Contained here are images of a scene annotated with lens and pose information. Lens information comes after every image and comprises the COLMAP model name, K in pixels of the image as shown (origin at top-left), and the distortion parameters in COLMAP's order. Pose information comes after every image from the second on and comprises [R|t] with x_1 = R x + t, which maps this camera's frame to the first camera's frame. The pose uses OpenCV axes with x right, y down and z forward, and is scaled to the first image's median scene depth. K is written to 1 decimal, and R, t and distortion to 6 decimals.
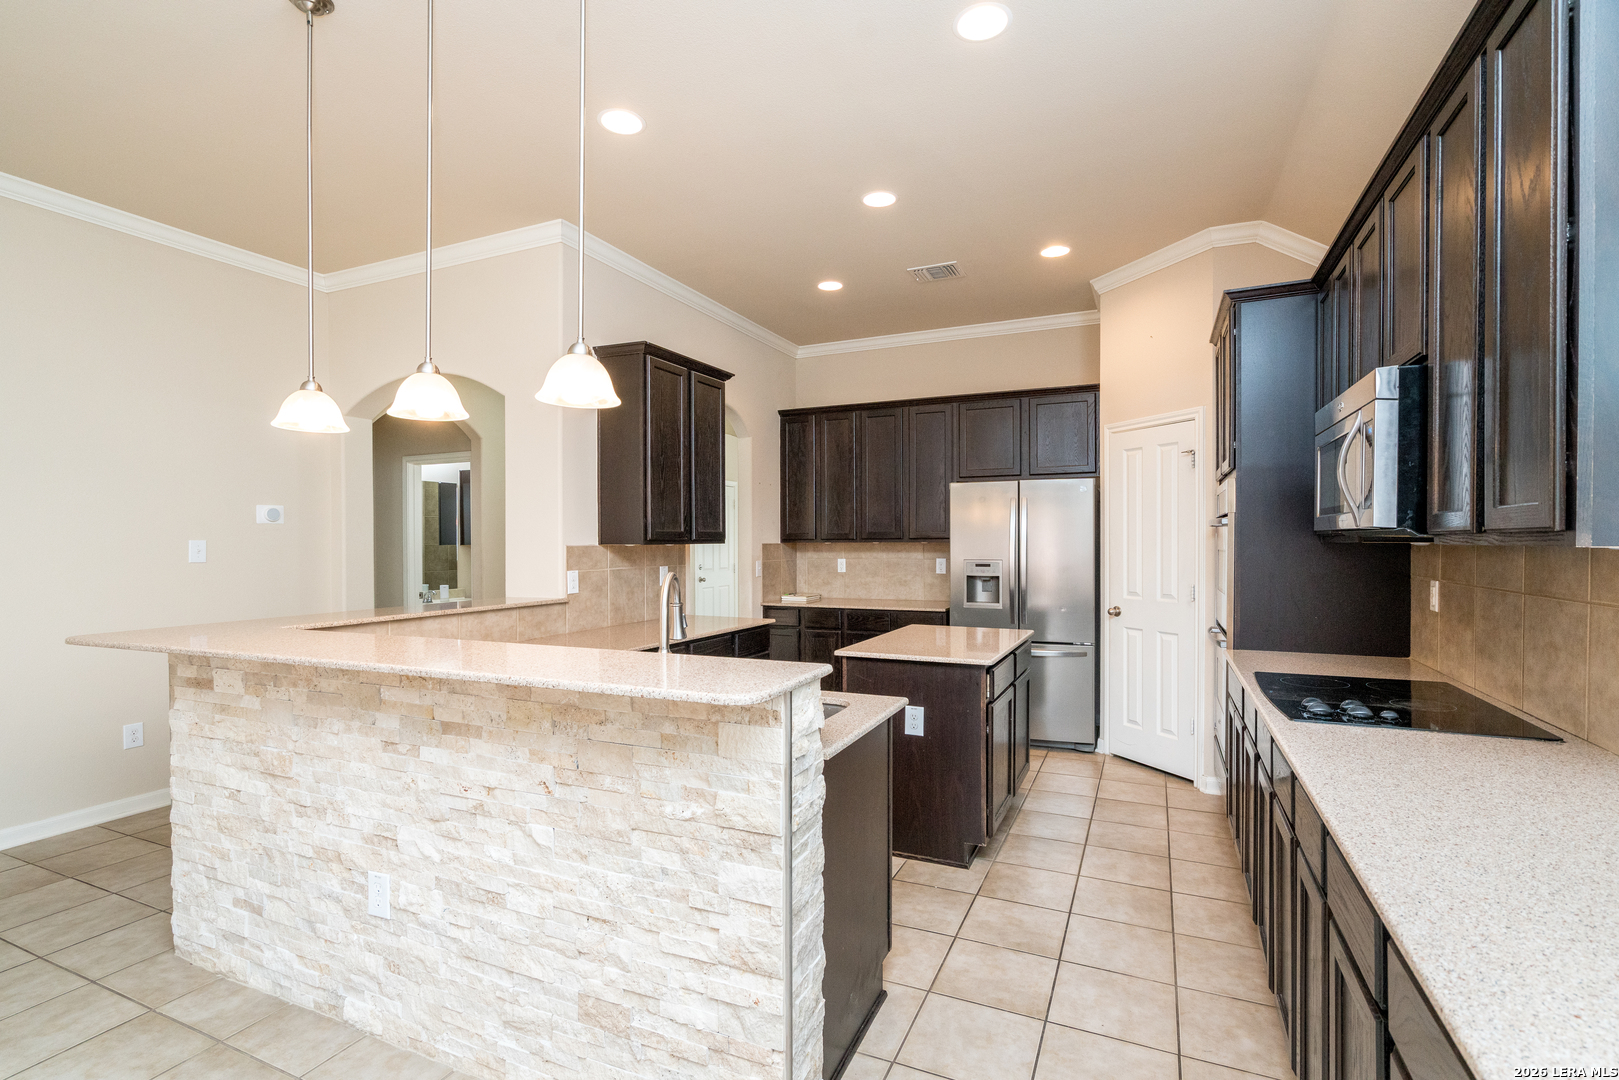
lens RADIAL K [[720.5, 0, 802.2], [0, 720.5, 553.2], [0, 0, 1]] dist [-0.010830, 0.003780]
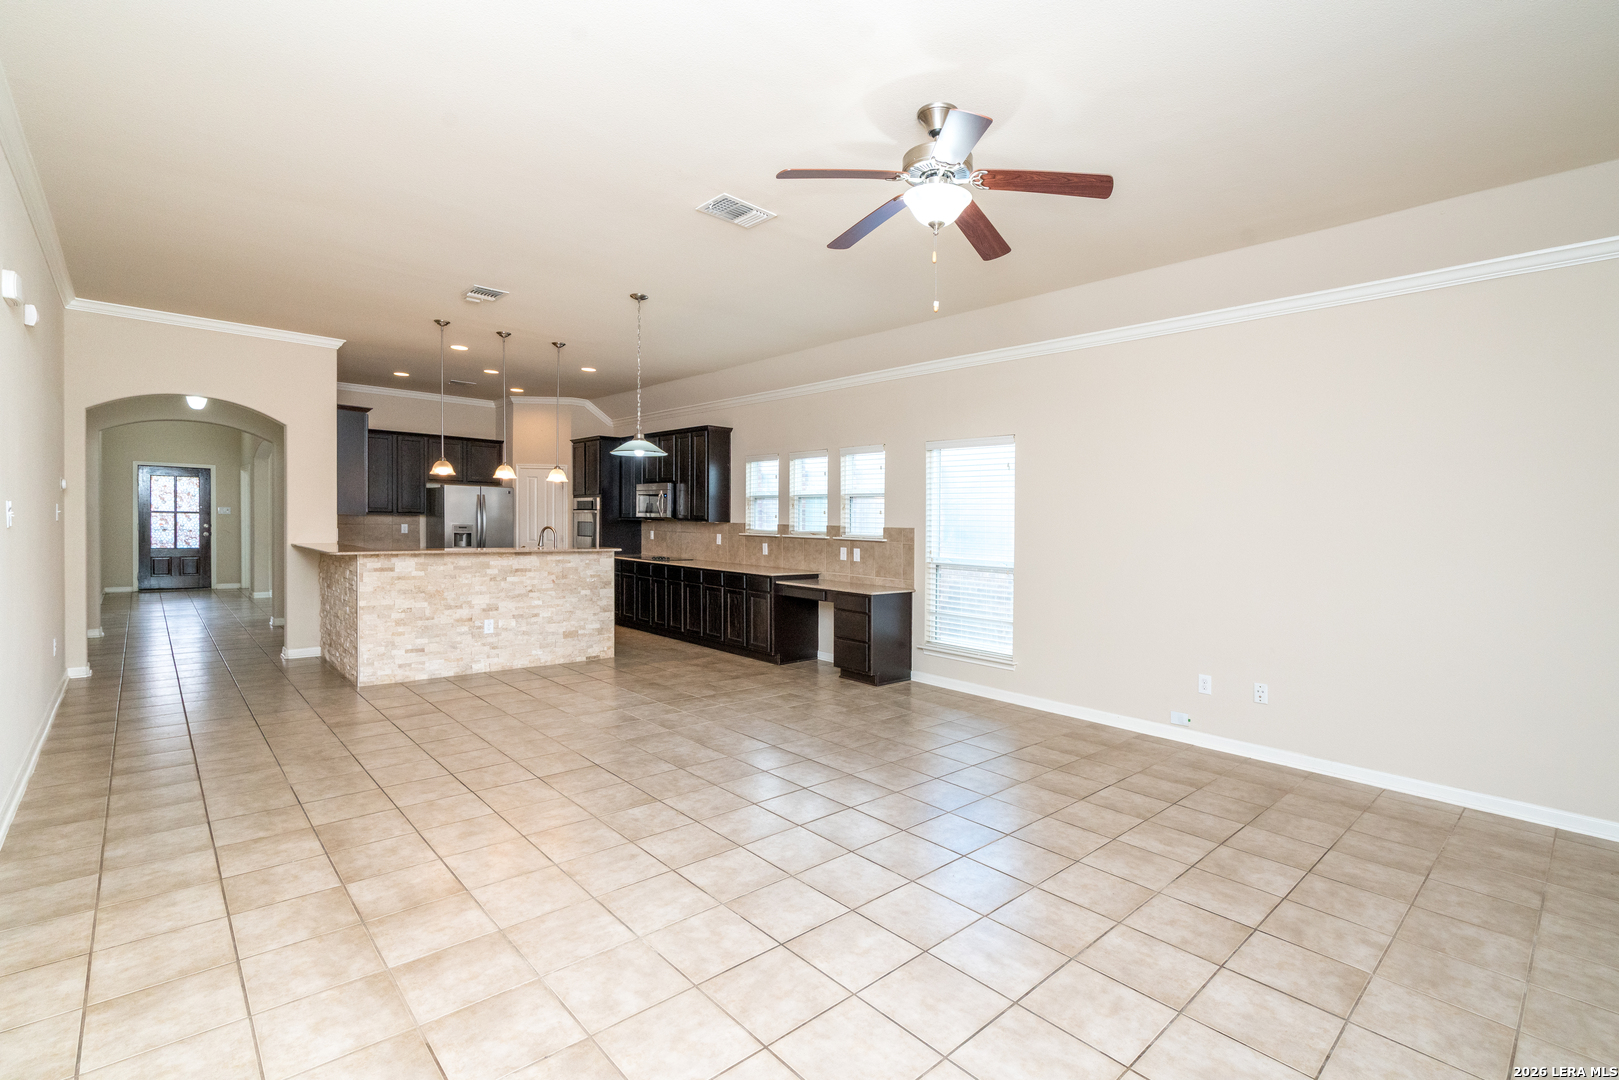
lens RADIAL K [[720.5, 0, 828.6], [0, 720.5, 543.0], [0, 0, 1]] dist [-0.010830, 0.003780]
pose [[0.375330, -0.014946, 0.926771, -2.942857], [-0.009060, 0.999763, 0.019792, 0.027953], [-0.926847, -0.015825, 0.375105, -1.574558]]
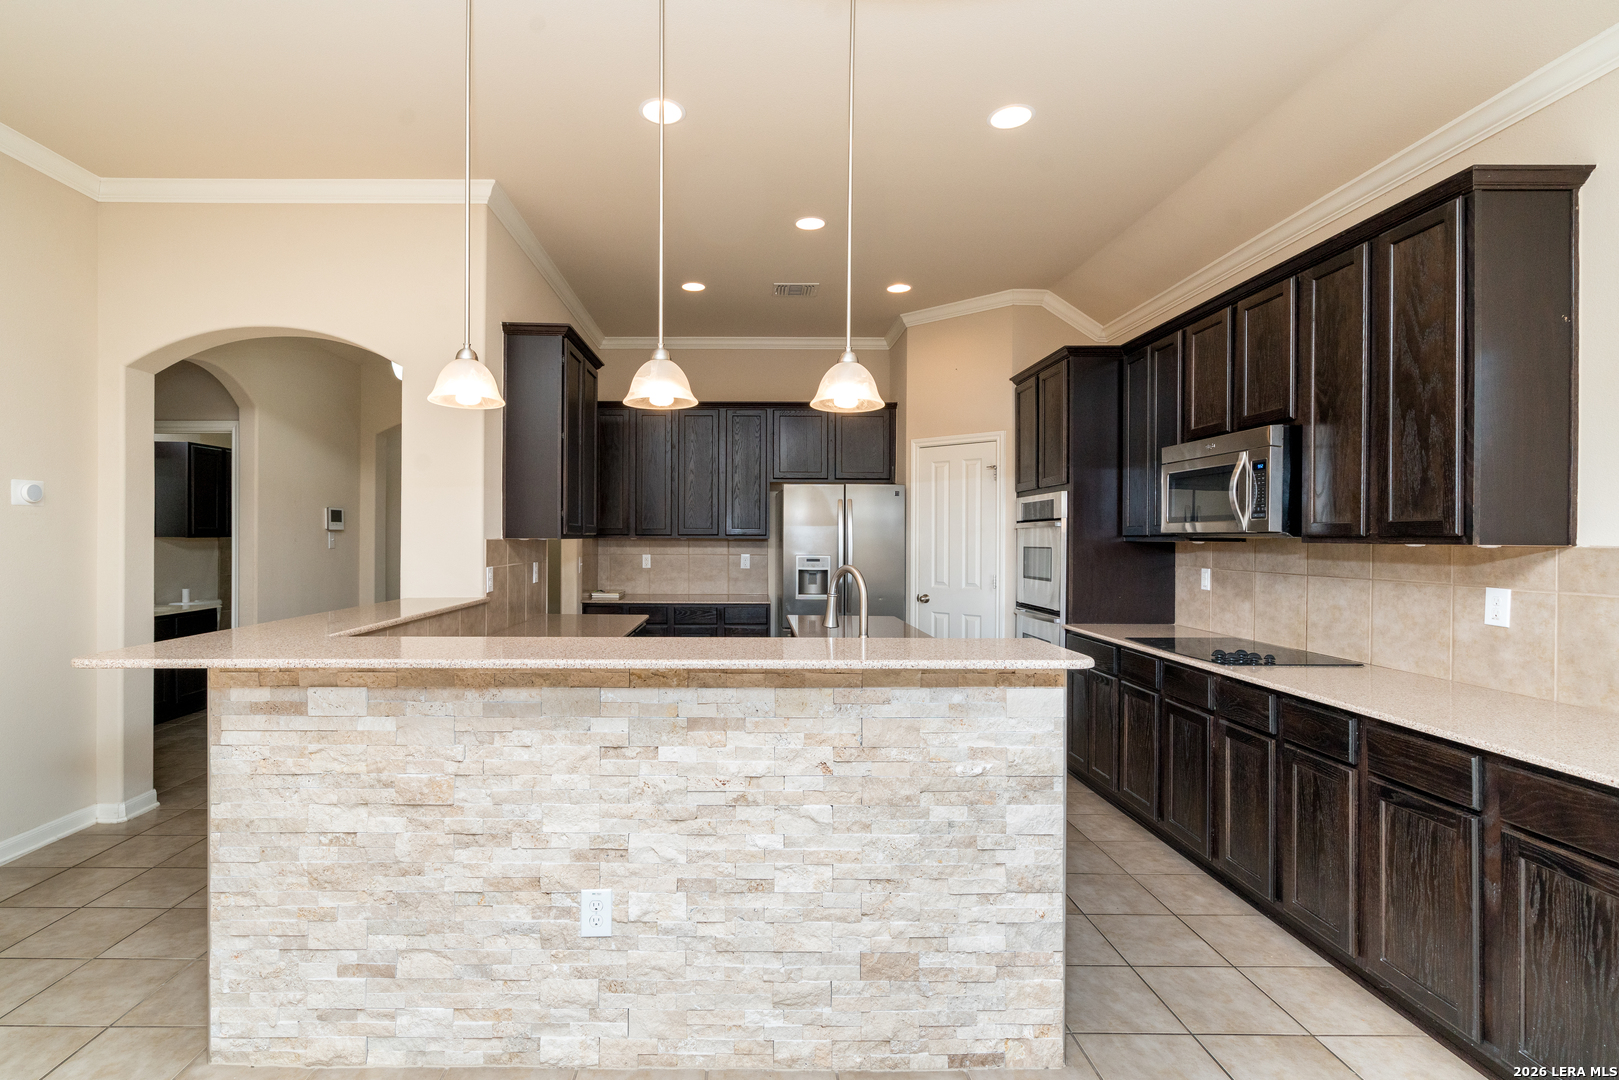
lens RADIAL K [[720.5, 0, 764.8], [0, 720.5, 547.6], [0, 0, 1]] dist [-0.010830, 0.003780]
pose [[0.915199, 0.003459, 0.402988, -0.757584], [-0.002069, 0.999990, -0.003883, 0.005895], [-0.402997, 0.002720, 0.915197, 0.057722]]
